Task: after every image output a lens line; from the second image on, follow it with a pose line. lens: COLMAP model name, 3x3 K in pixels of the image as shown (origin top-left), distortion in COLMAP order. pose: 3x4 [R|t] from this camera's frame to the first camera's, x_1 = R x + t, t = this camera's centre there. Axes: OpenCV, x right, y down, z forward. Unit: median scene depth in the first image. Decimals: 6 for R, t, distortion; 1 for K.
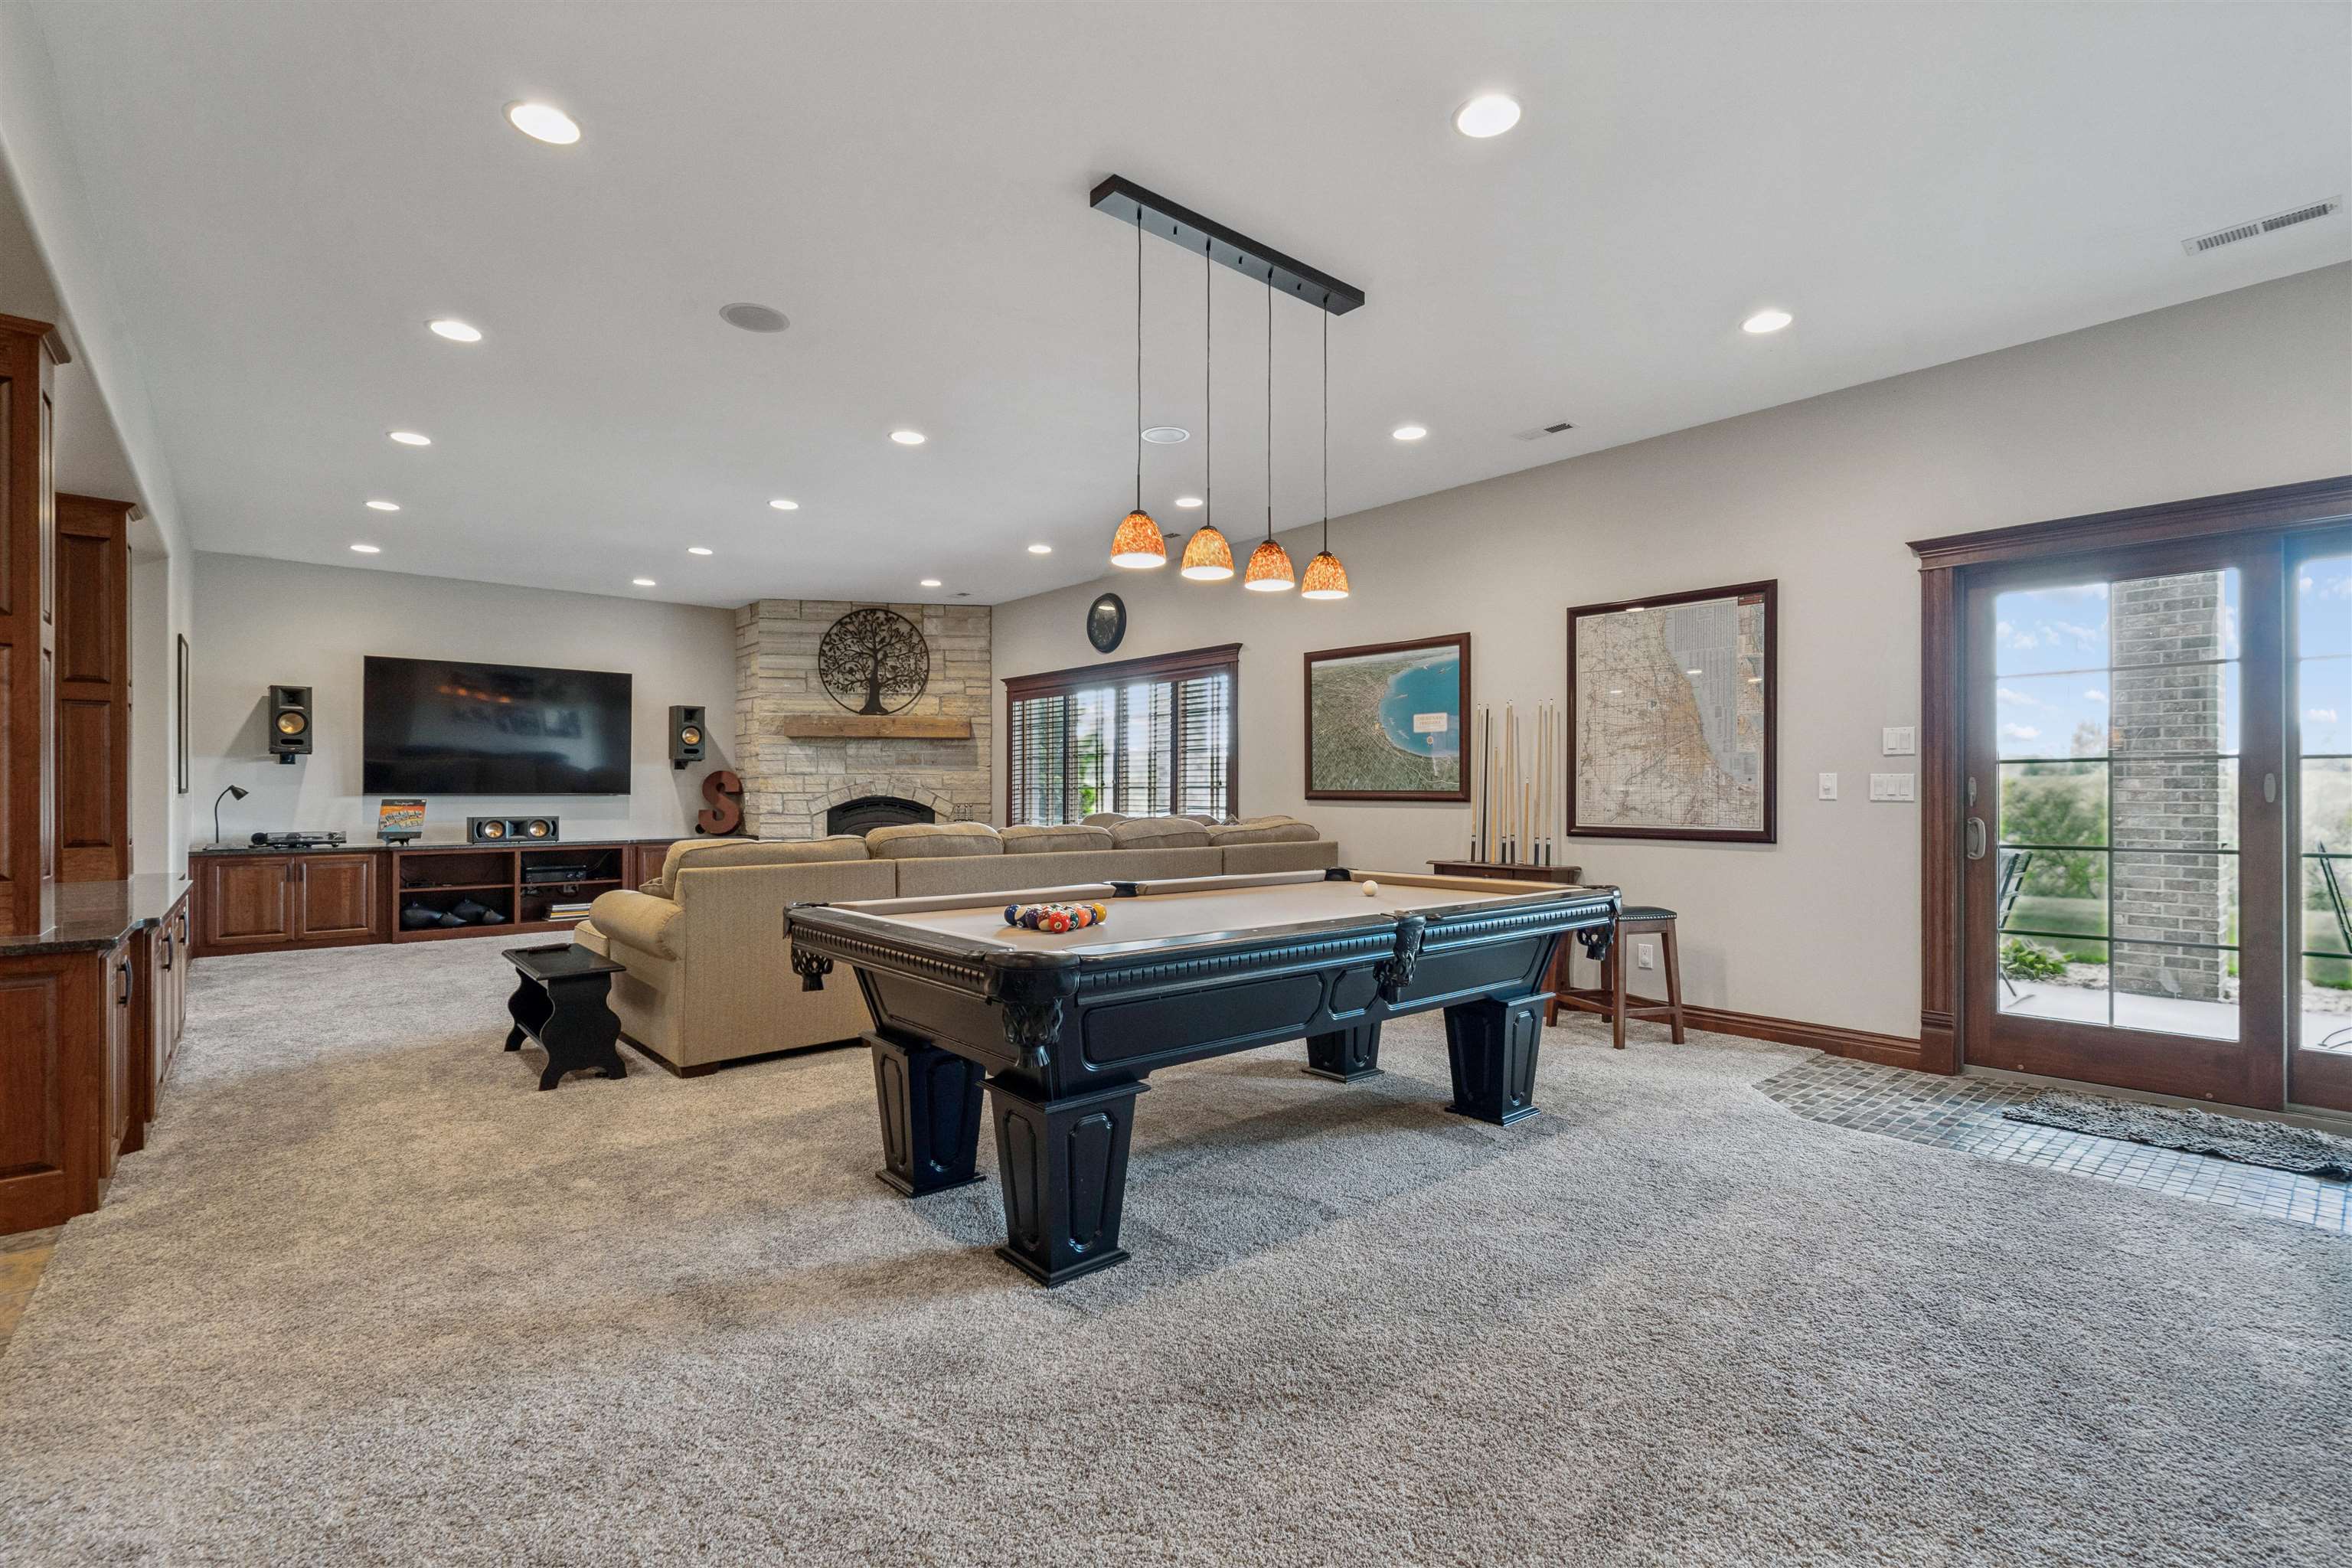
lens RADIAL K [[1063.1, 0, 1181.9], [0, 1063.1, 792.0], [0, 0, 1]] dist [-0.005435, 0.000758]
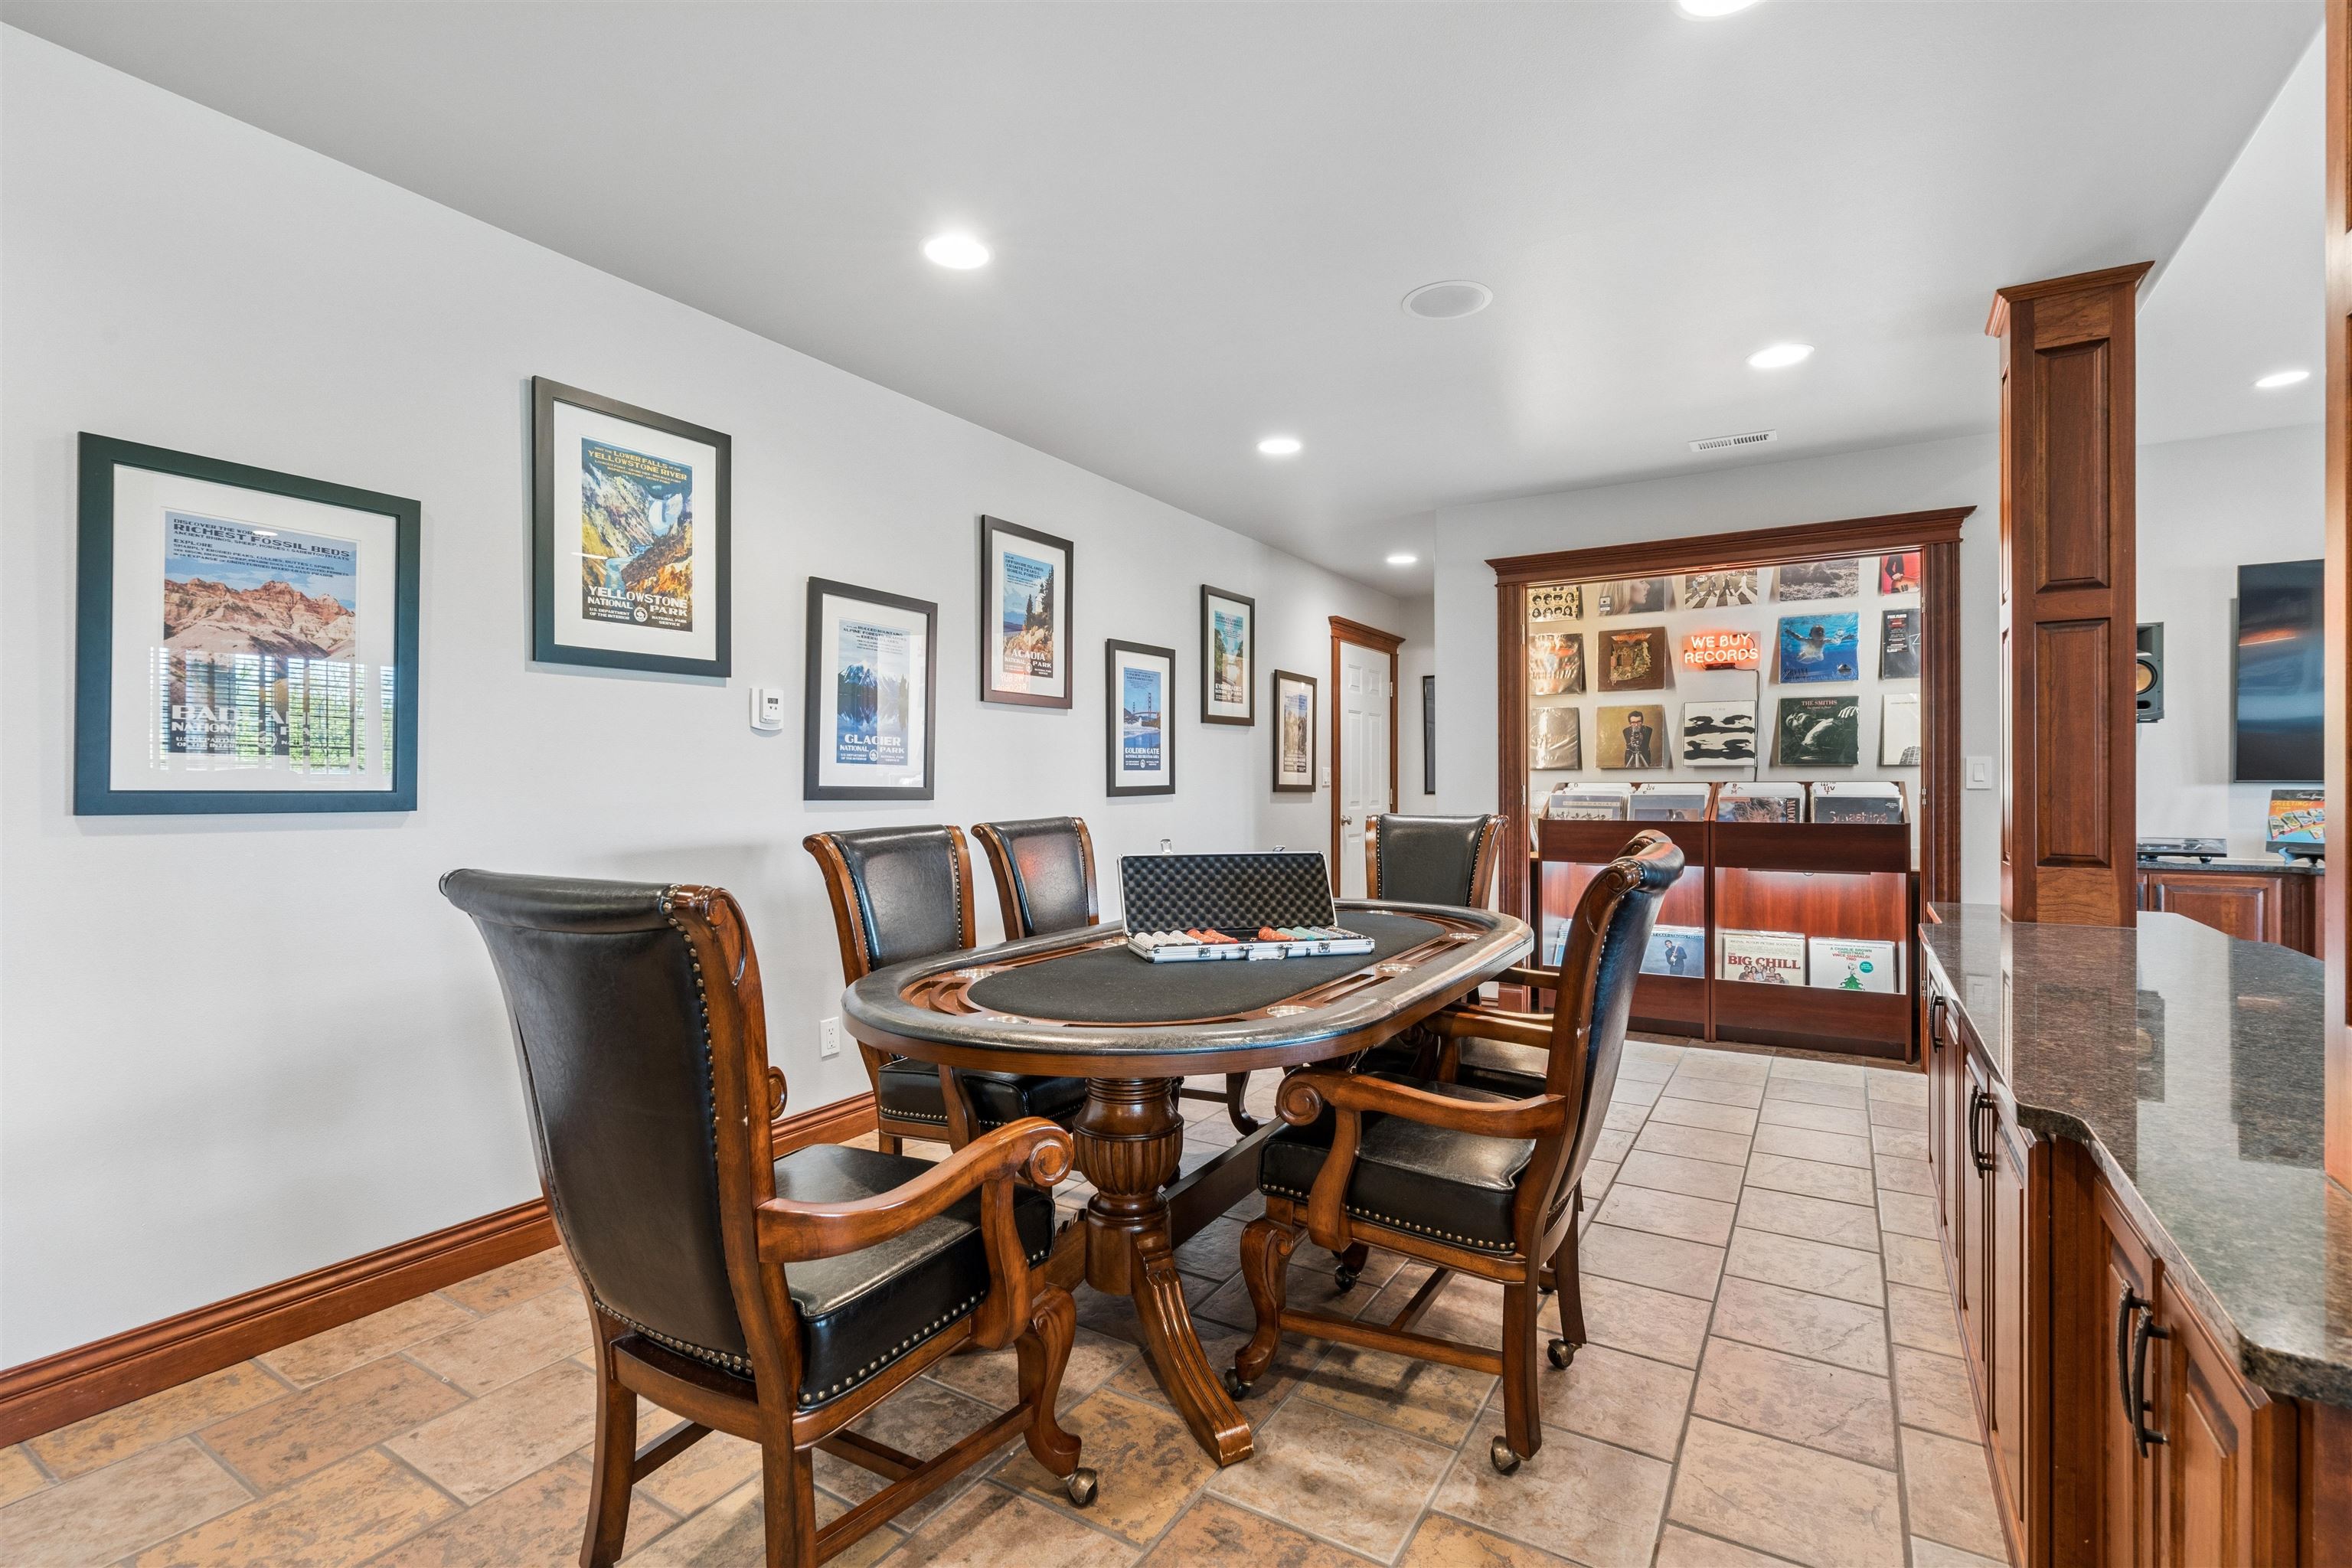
lens RADIAL K [[1063.1, 0, 1185.3], [0, 1063.1, 781.7], [0, 0, 1]] dist [-0.005435, 0.000758]
pose [[0.304974, -0.000340, -0.952361, -0.349238], [-0.000419, 1.000000, -0.000491, 0.002850], [0.952361, 0.000549, 0.304974, 0.192742]]
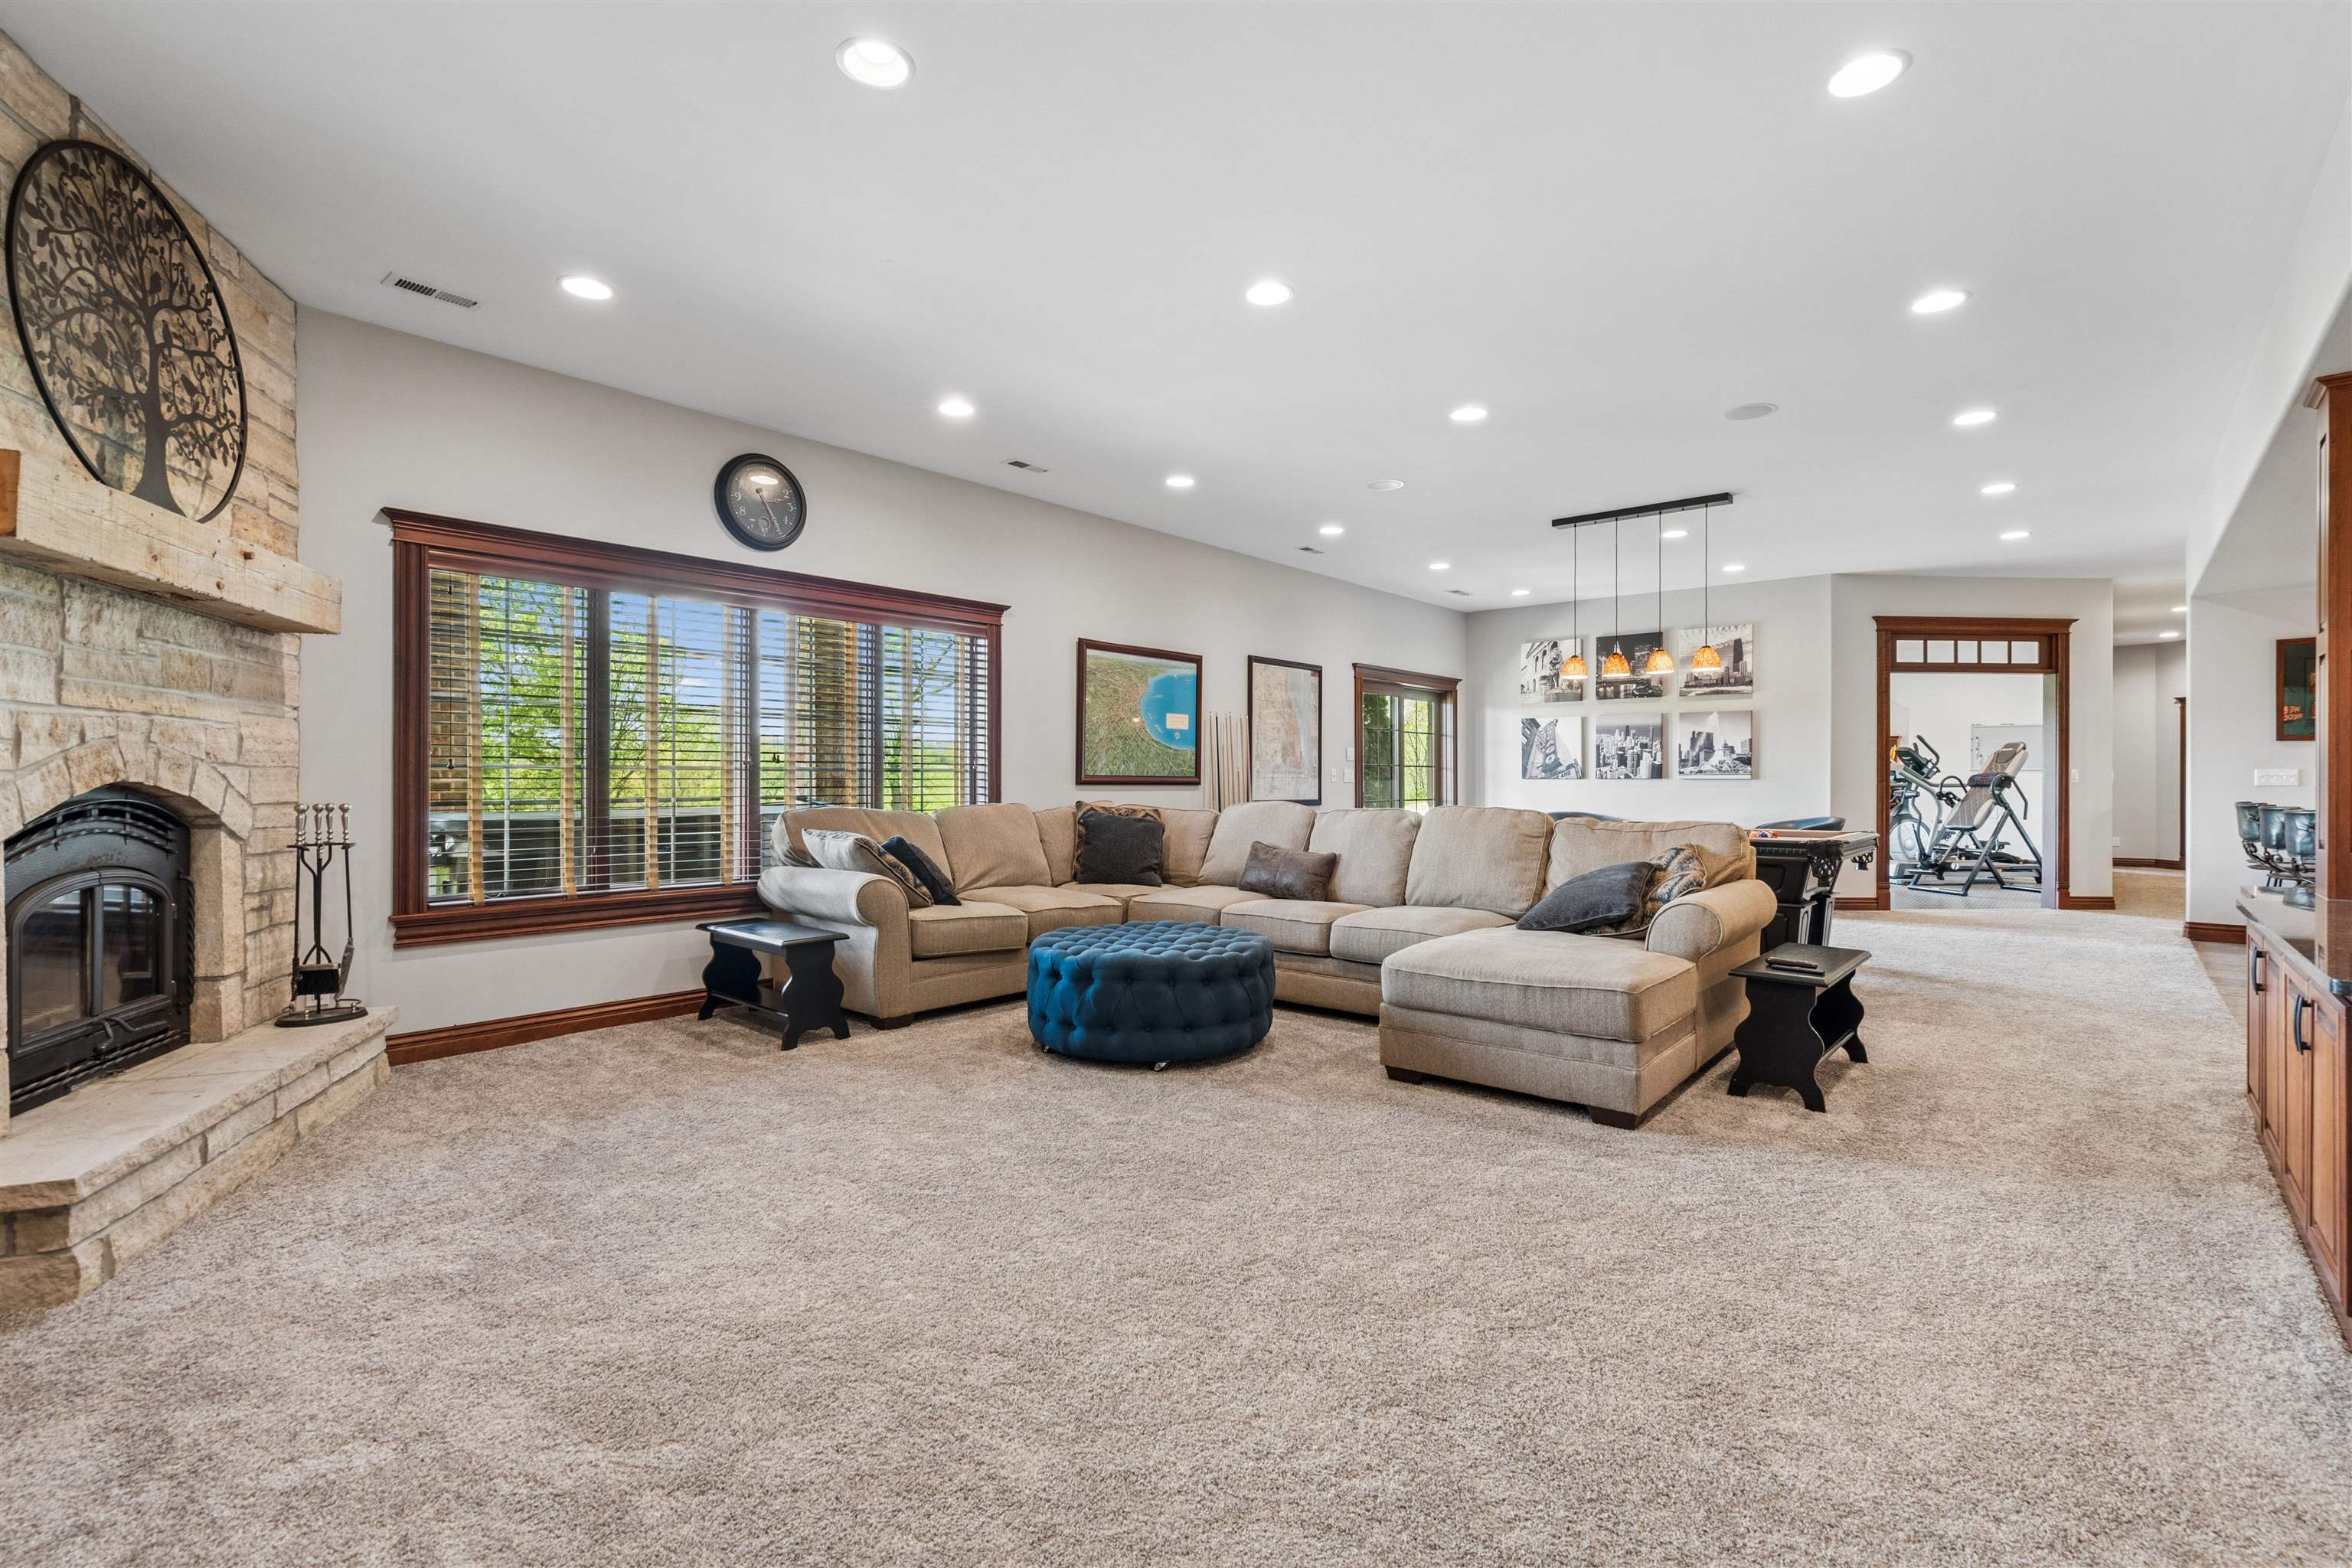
lens RADIAL K [[1063.1, 0, 1180.9], [0, 1063.1, 775.2], [0, 0, 1]] dist [-0.005435, 0.000758]
pose [[-0.142034, 0.001023, 0.989861, -0.742610], [-0.005538, 0.999983, -0.001829, -0.000264], [-0.989846, -0.005742, -0.142026, 0.876756]]
